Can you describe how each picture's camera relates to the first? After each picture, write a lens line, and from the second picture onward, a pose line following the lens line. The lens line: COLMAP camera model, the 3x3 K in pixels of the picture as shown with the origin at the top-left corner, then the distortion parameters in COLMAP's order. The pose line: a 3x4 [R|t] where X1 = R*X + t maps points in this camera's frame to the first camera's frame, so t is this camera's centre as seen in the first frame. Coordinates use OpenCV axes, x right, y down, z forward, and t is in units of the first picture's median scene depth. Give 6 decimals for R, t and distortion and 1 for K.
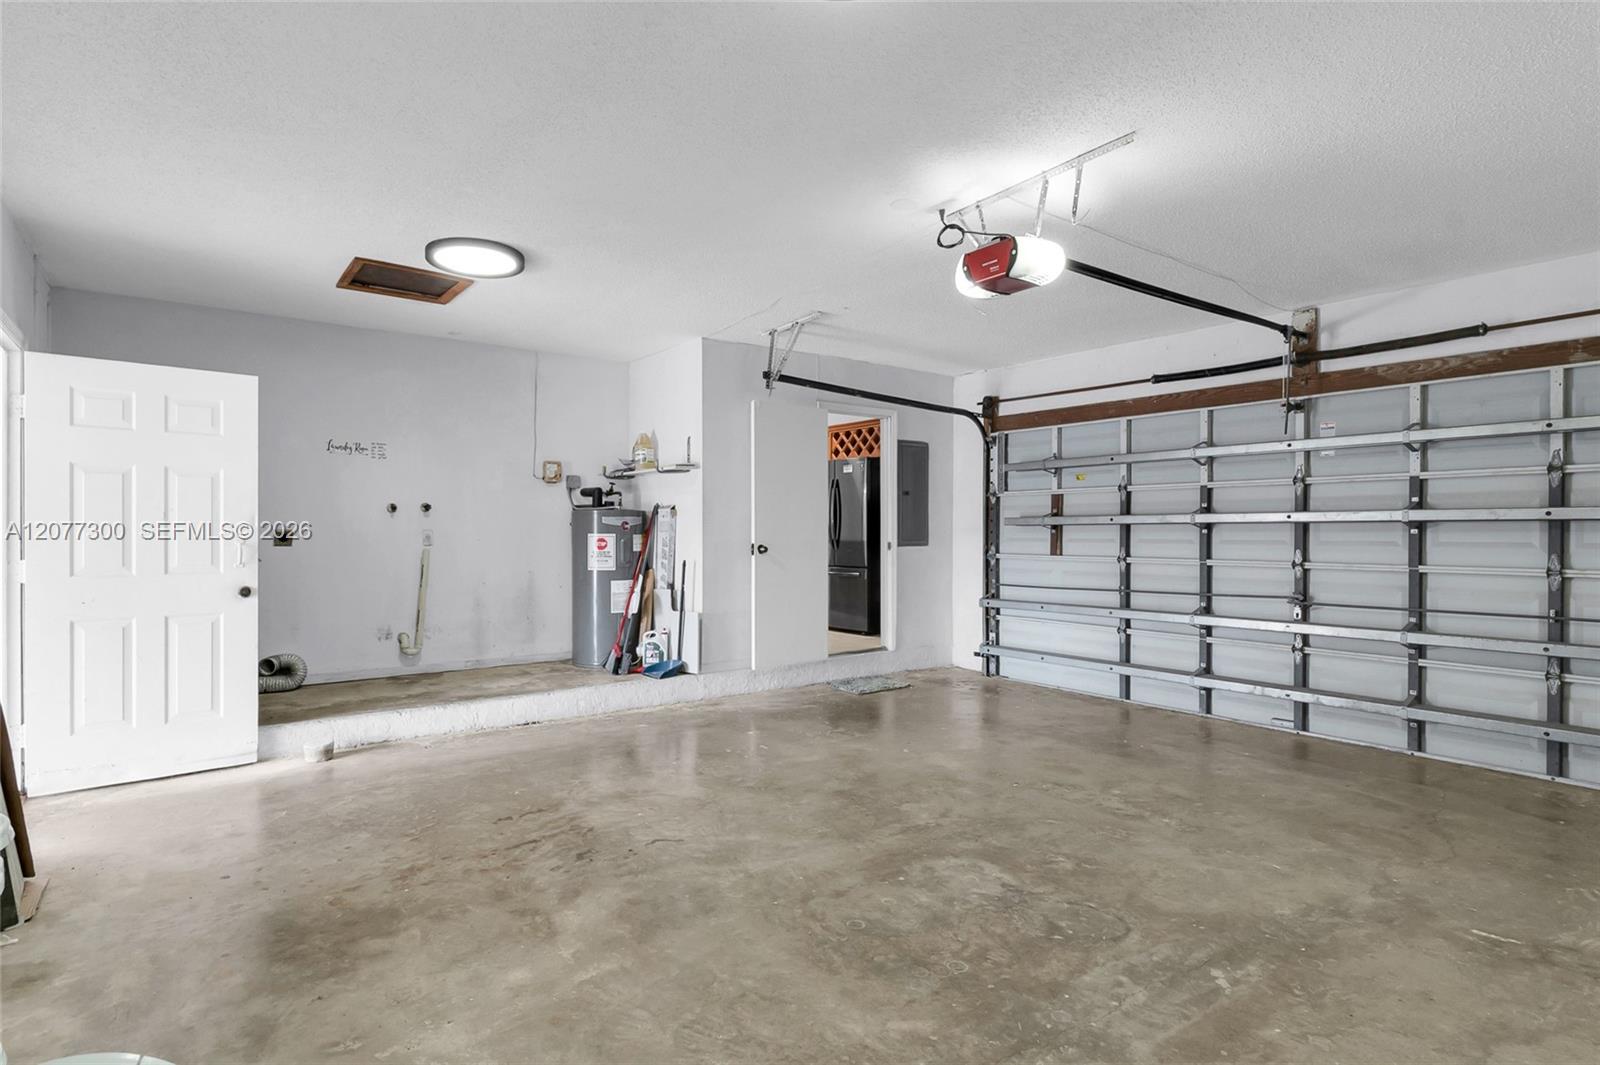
lens RADIAL K [[854.6, 0, 797.5], [0, 854.6, 534.1], [0, 0, 1]] dist [0.002718, 0.000887]
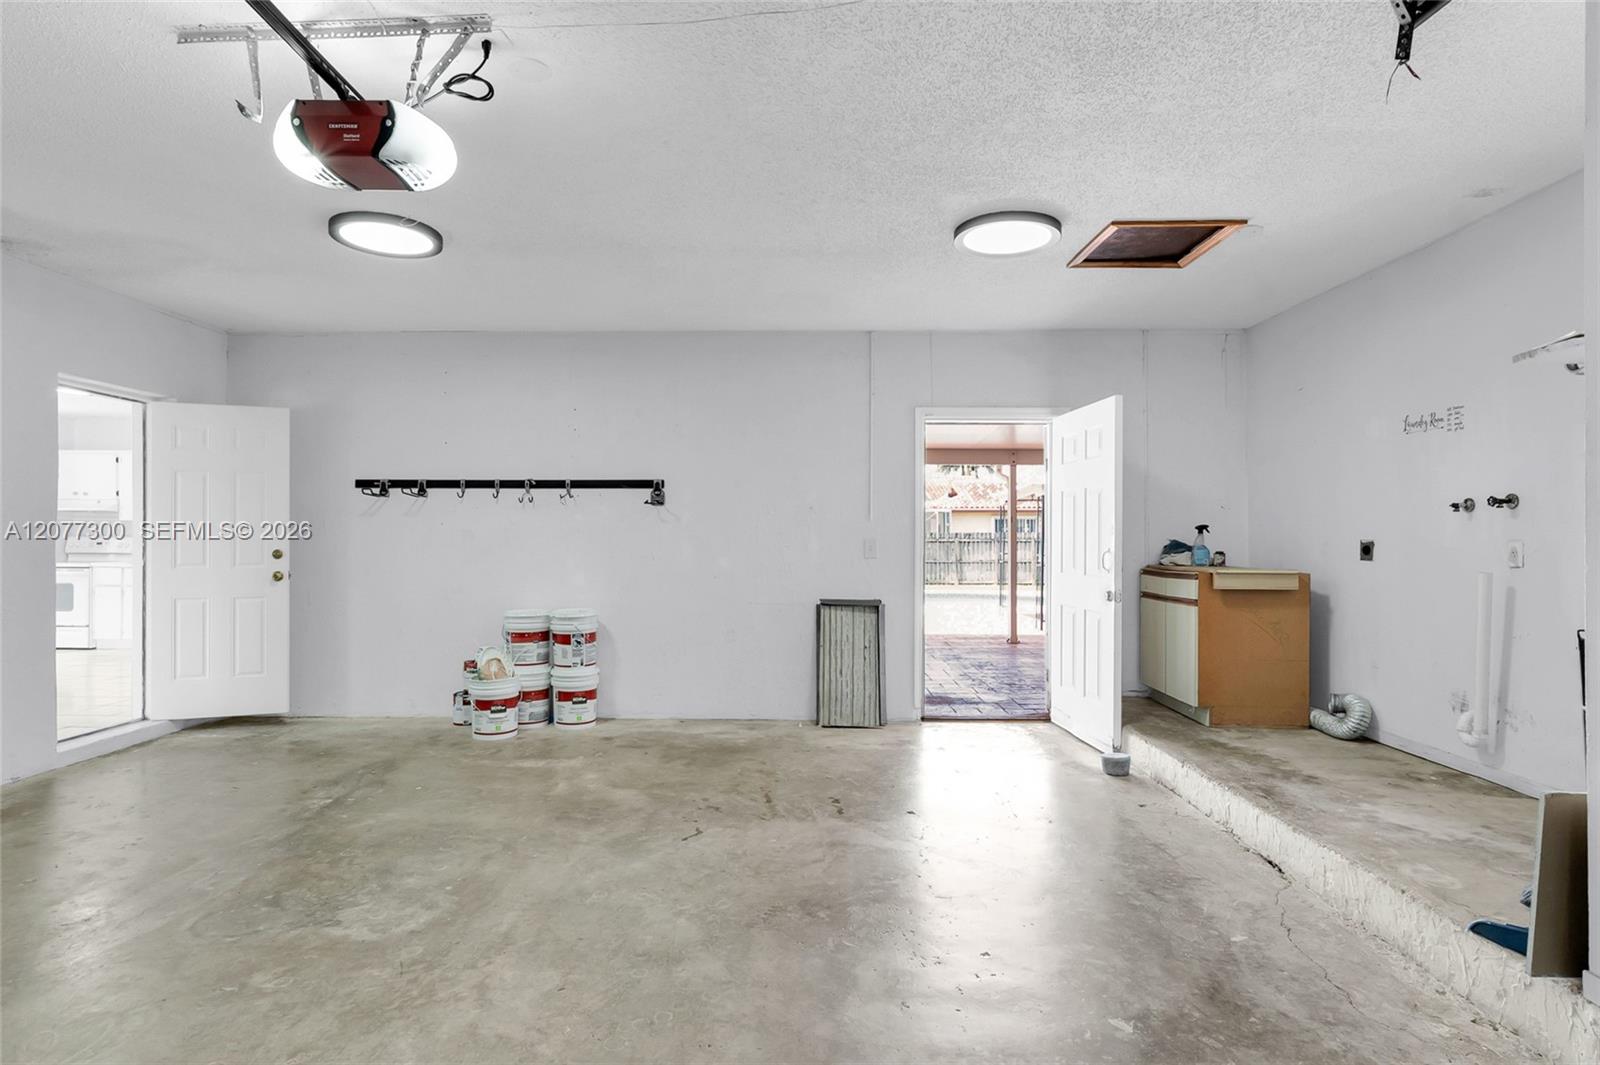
lens RADIAL K [[854.6, 0, 796.4], [0, 854.6, 537.1], [0, 0, 1]] dist [0.002718, 0.000887]
pose [[-0.645328, -0.004912, -0.763890, 0.609700], [-0.006755, 0.999977, -0.000723, -0.006086], [0.763876, 0.004694, -0.645346, 1.910552]]
